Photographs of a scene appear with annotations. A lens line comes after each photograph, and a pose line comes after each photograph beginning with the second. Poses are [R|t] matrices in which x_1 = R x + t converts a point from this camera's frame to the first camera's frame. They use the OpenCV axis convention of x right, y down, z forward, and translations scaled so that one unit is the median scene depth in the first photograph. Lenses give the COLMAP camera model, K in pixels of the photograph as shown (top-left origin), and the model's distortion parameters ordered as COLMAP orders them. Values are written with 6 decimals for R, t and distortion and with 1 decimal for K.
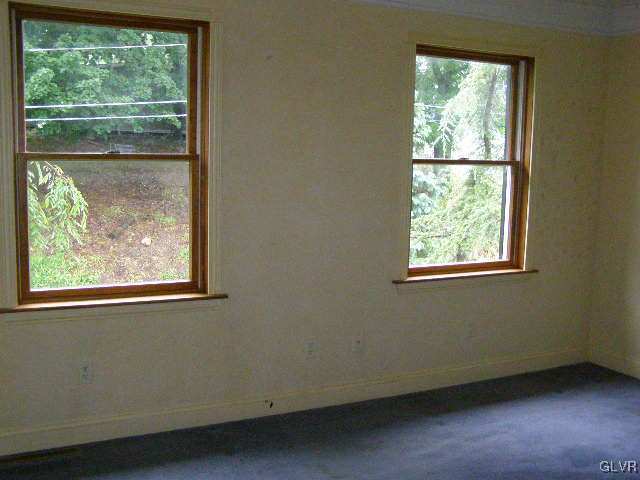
lens RADIAL K [[764.5, 0, 320.0], [0, 764.5, 240.0], [0, 0, 1]] dist [-0.003347, -0.009473]
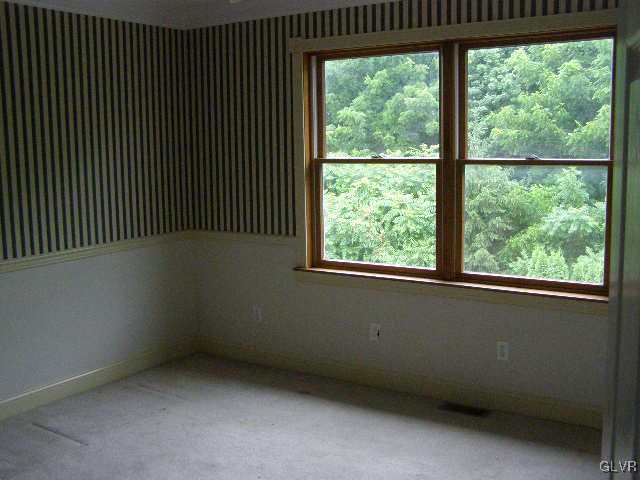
lens RADIAL K [[702.0, 0, 320.0], [0, 702.0, 240.0], [0, 0, 1]] dist [-0.092334, -0.004740]
pose [[0.496762, 0.086017, -0.863614, 0.710179], [-0.085998, 0.995058, 0.049642, -0.029742], [0.863616, 0.049609, 0.501704, 0.371610]]
